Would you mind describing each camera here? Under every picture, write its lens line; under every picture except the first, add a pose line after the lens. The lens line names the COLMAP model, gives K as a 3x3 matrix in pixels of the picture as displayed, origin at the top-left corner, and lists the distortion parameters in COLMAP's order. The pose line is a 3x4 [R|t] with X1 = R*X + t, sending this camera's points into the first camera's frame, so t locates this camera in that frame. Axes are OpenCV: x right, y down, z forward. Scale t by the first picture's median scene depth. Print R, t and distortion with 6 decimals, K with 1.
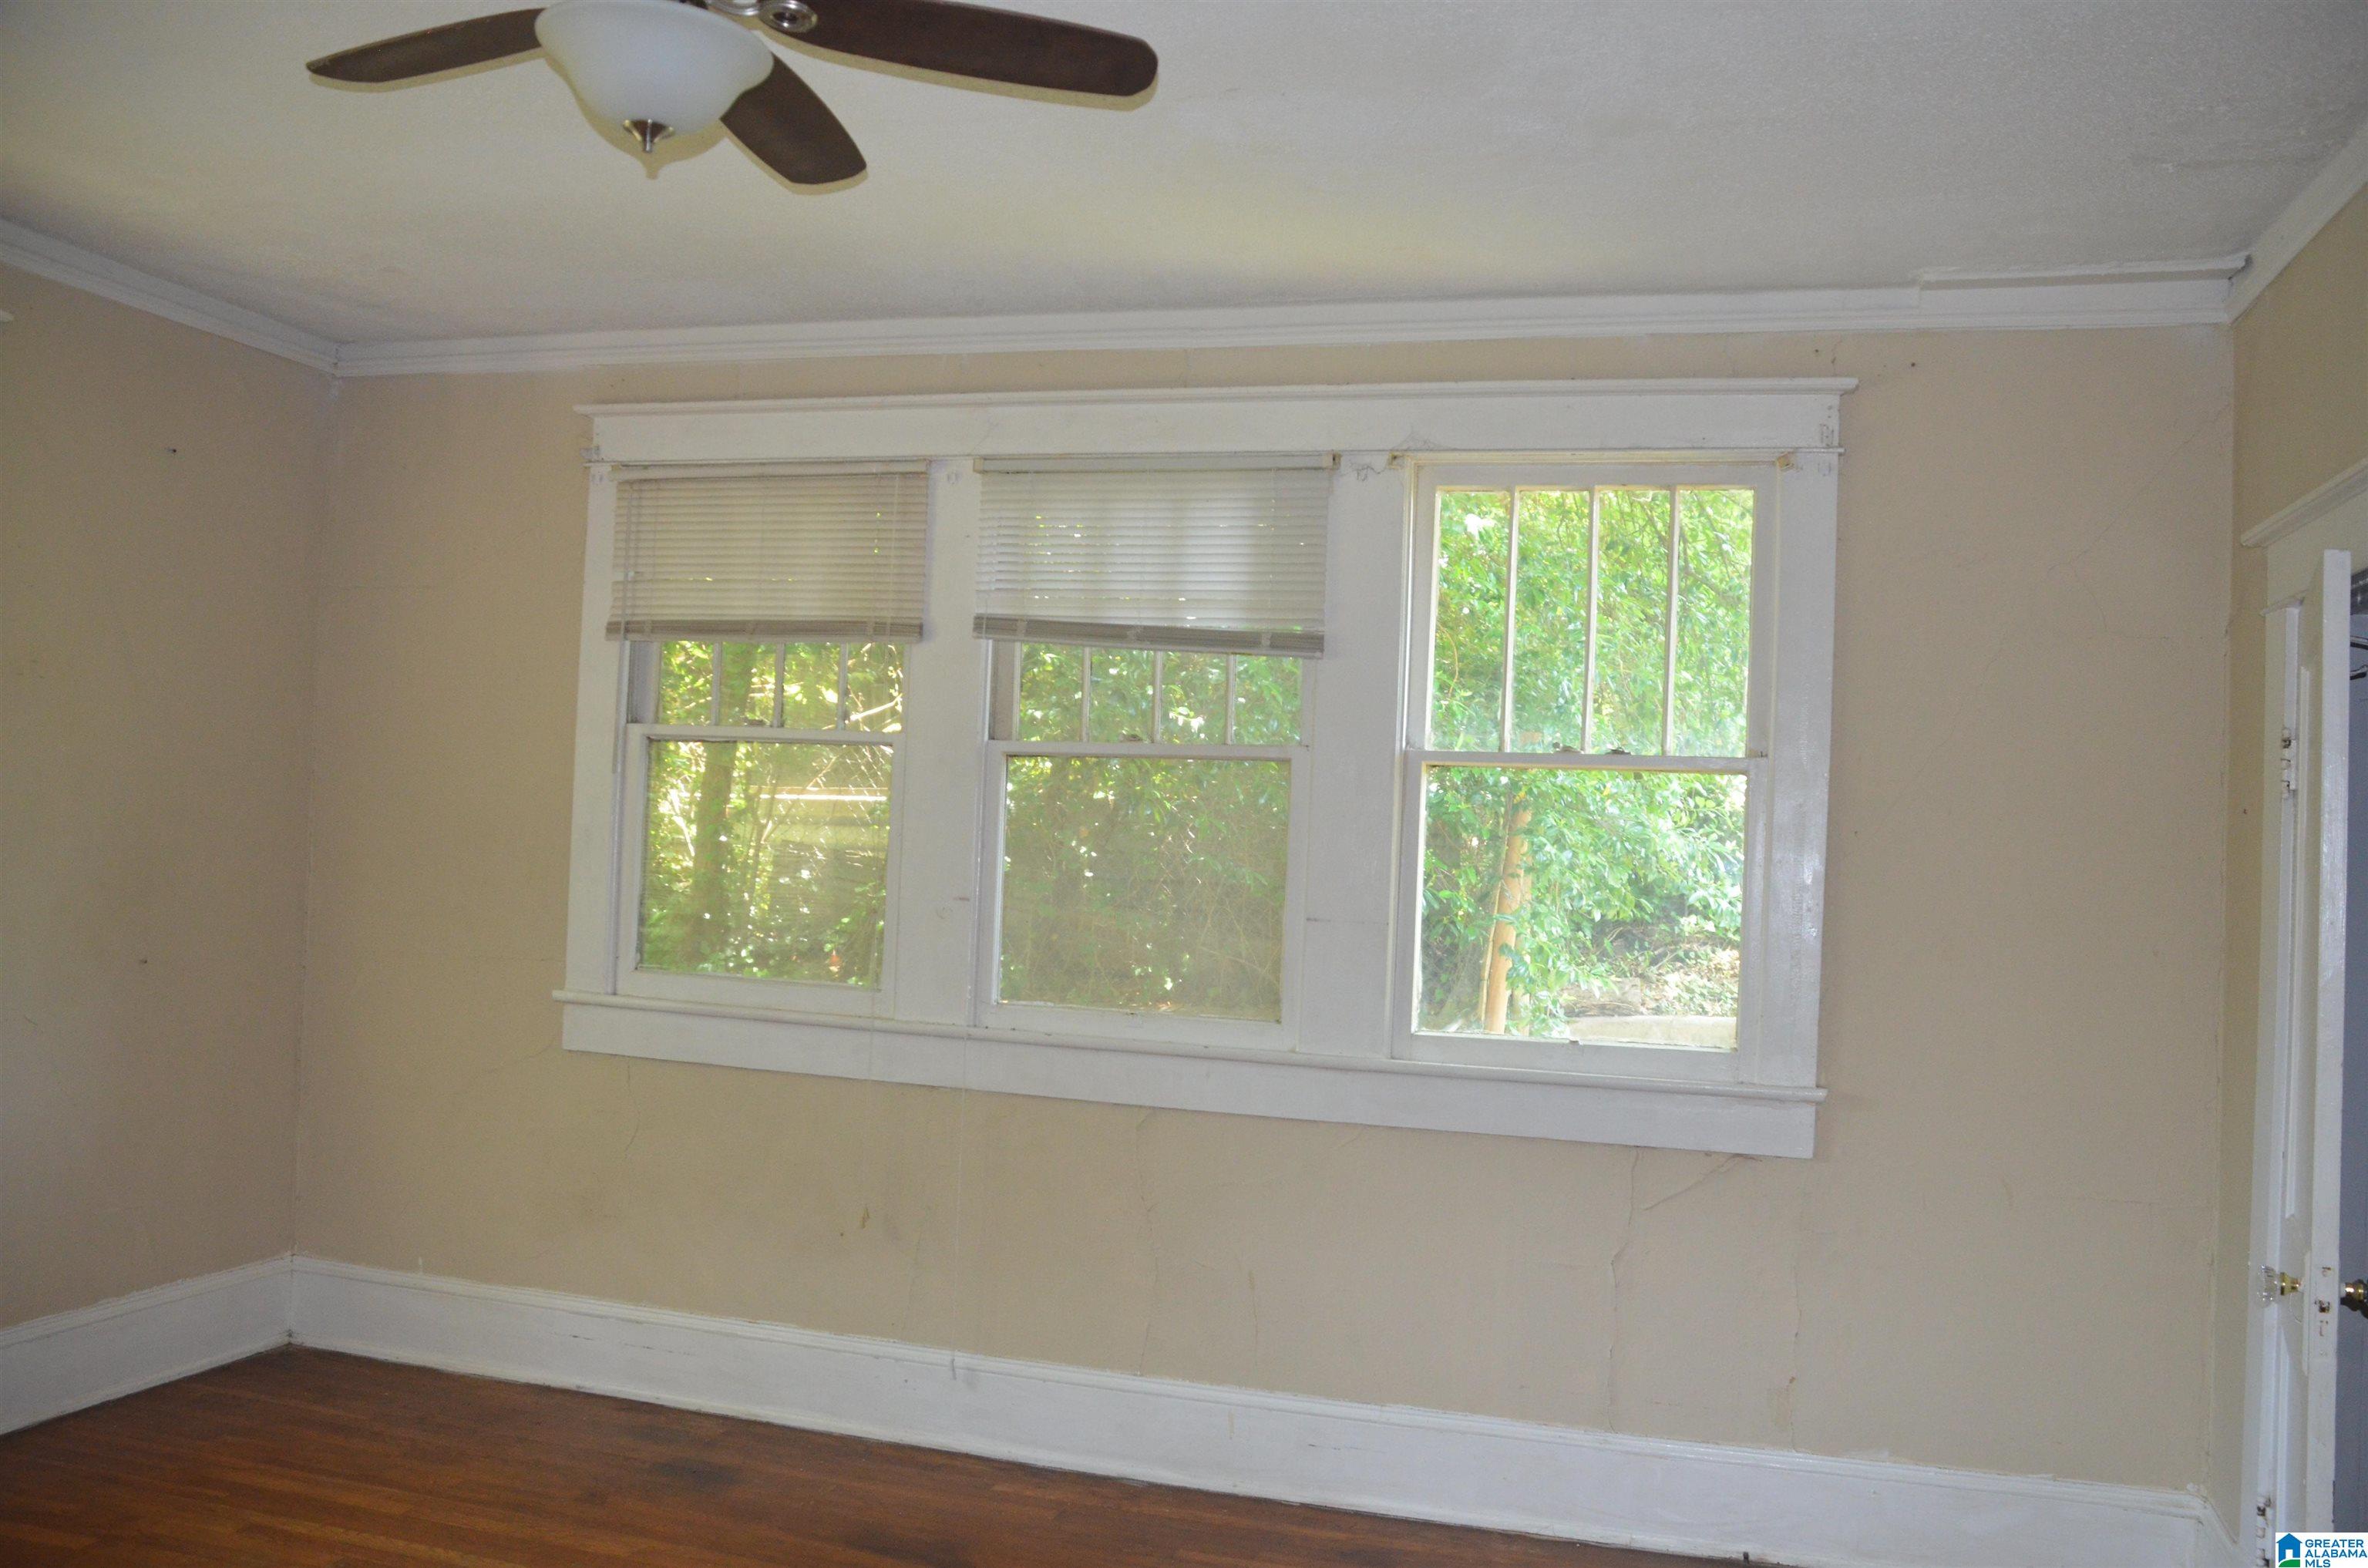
lens RADIAL K [[1948.4, 0, 1208.8], [0, 1948.4, 775.4], [0, 0, 1]] dist [-0.130875, 0.123516]
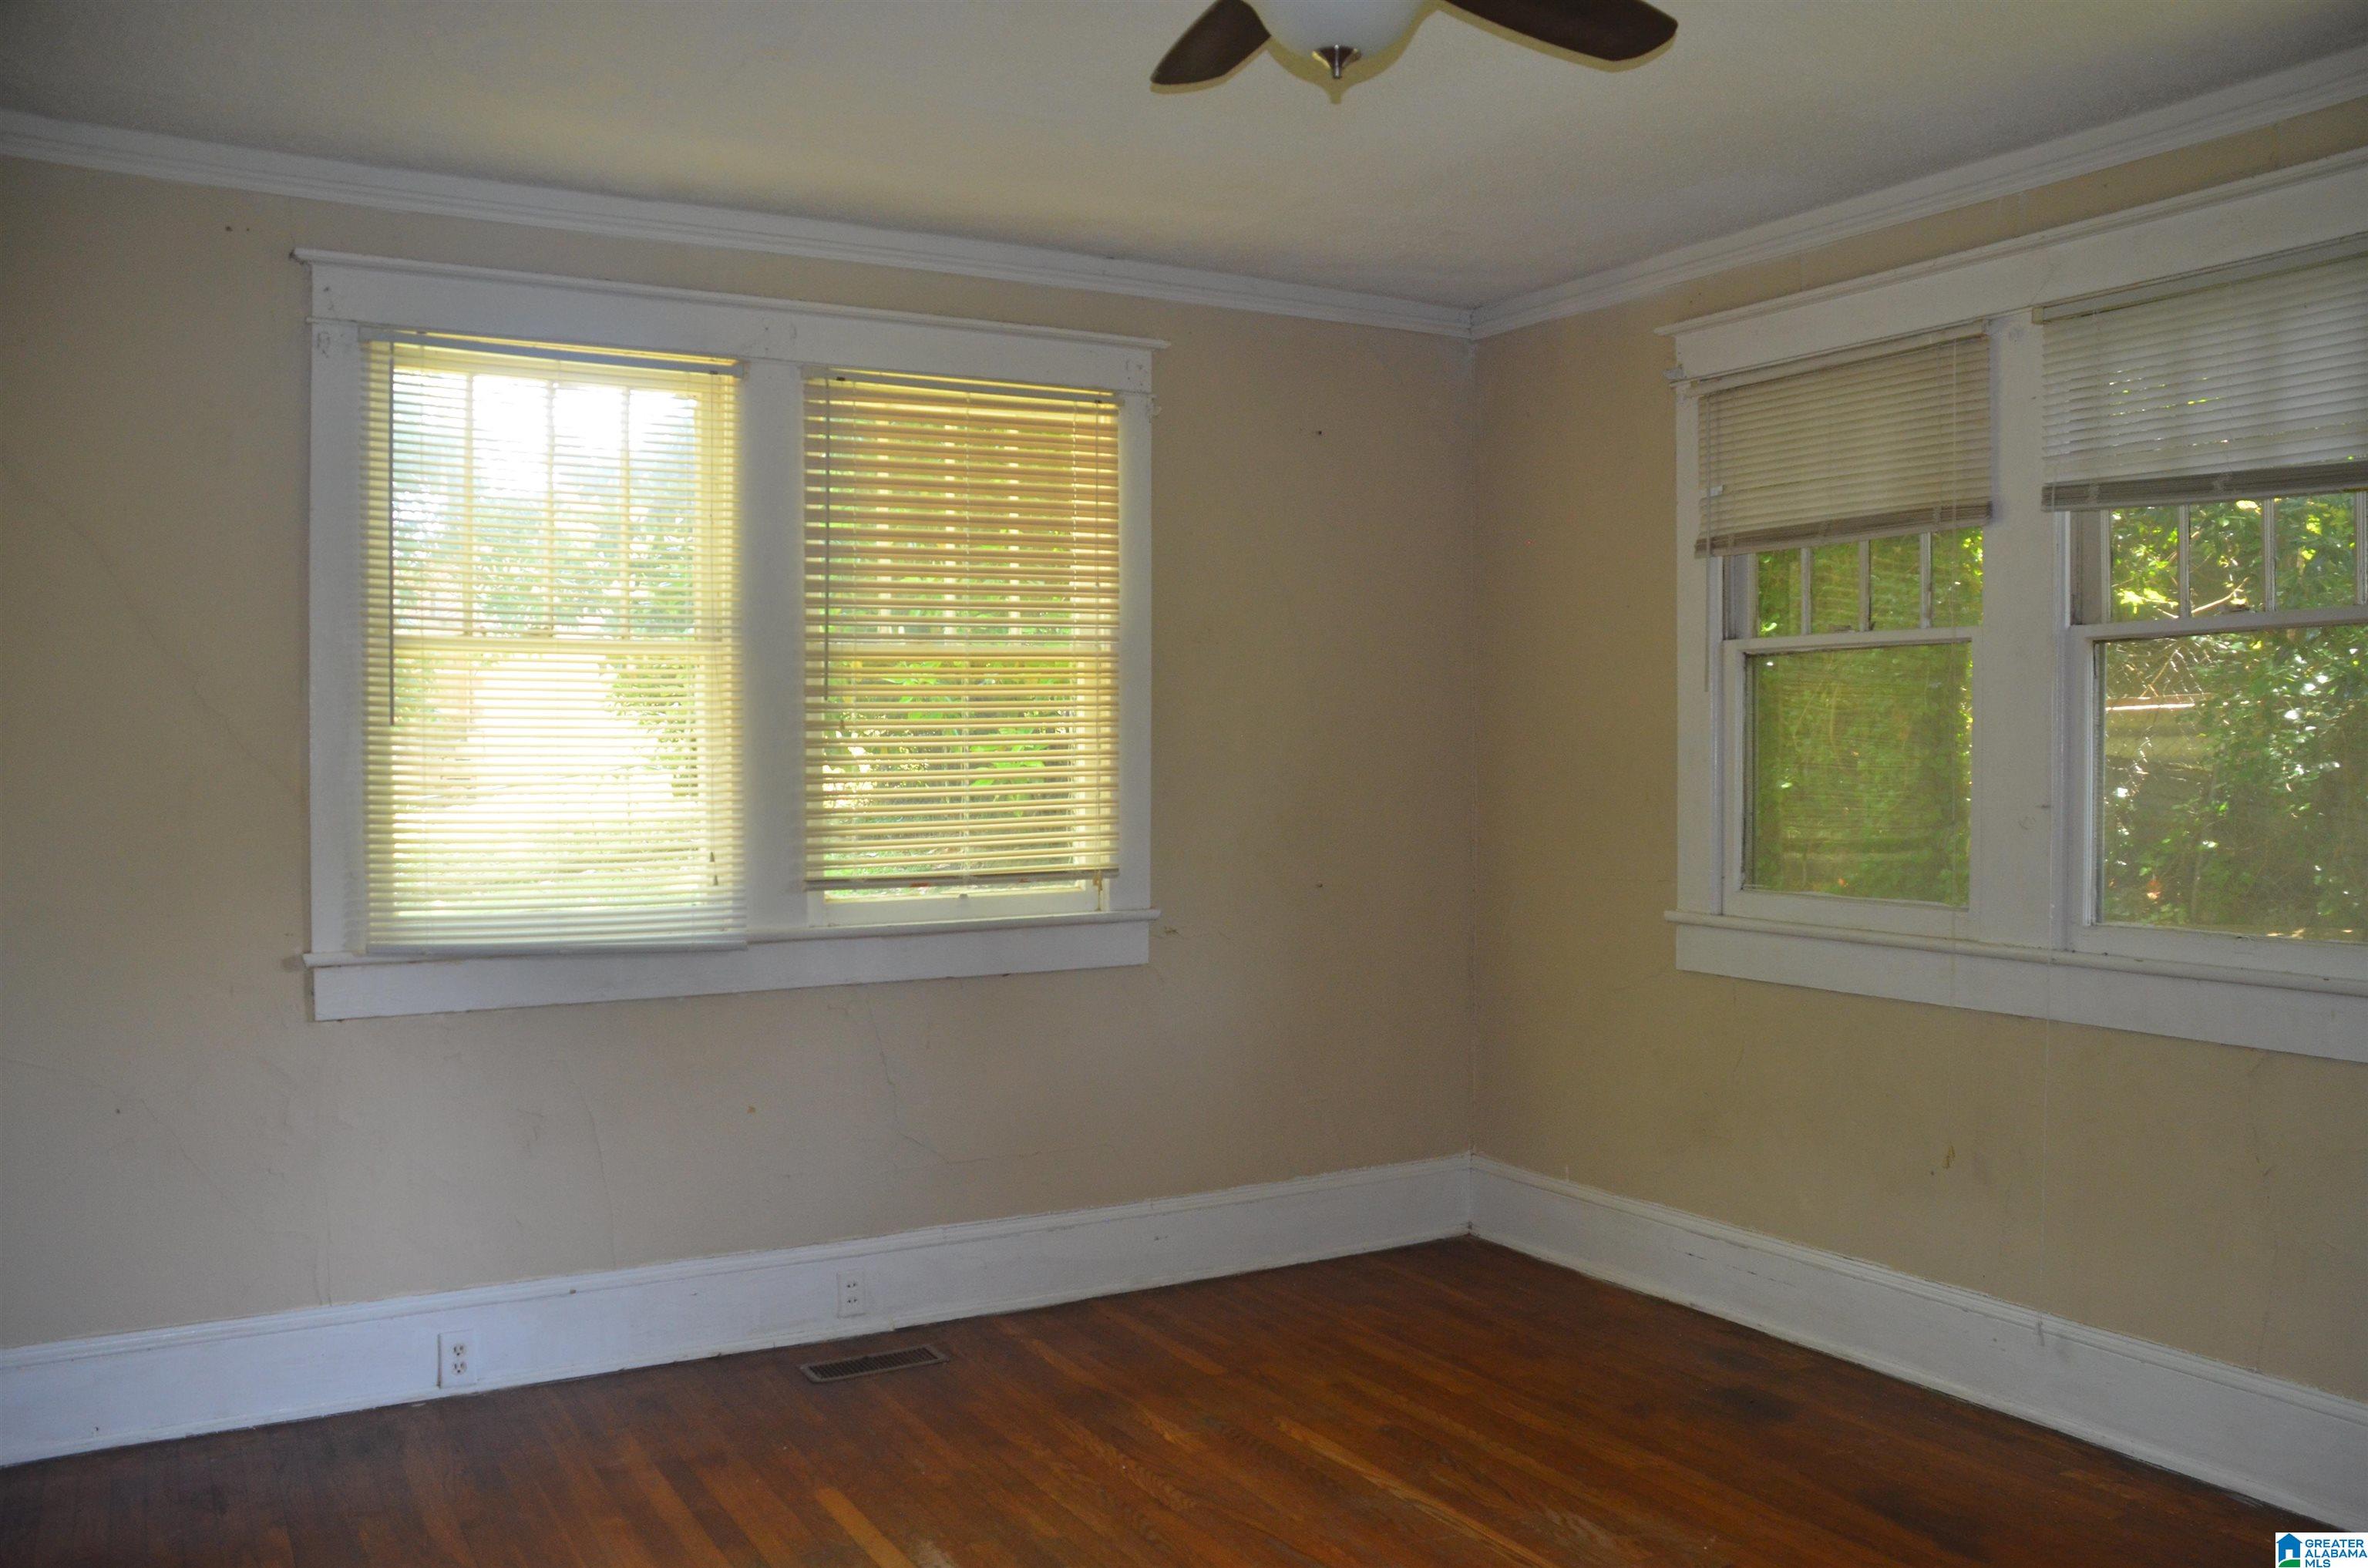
lens RADIAL K [[1948.4, 0, 1188.1], [0, 1948.4, 780.3], [0, 0, 1]] dist [-0.130875, 0.123516]
pose [[0.729137, -0.037133, -0.683360, 0.177523], [0.061877, 0.998014, 0.011791, 0.016411], [0.681565, -0.050881, 0.729987, 0.094384]]
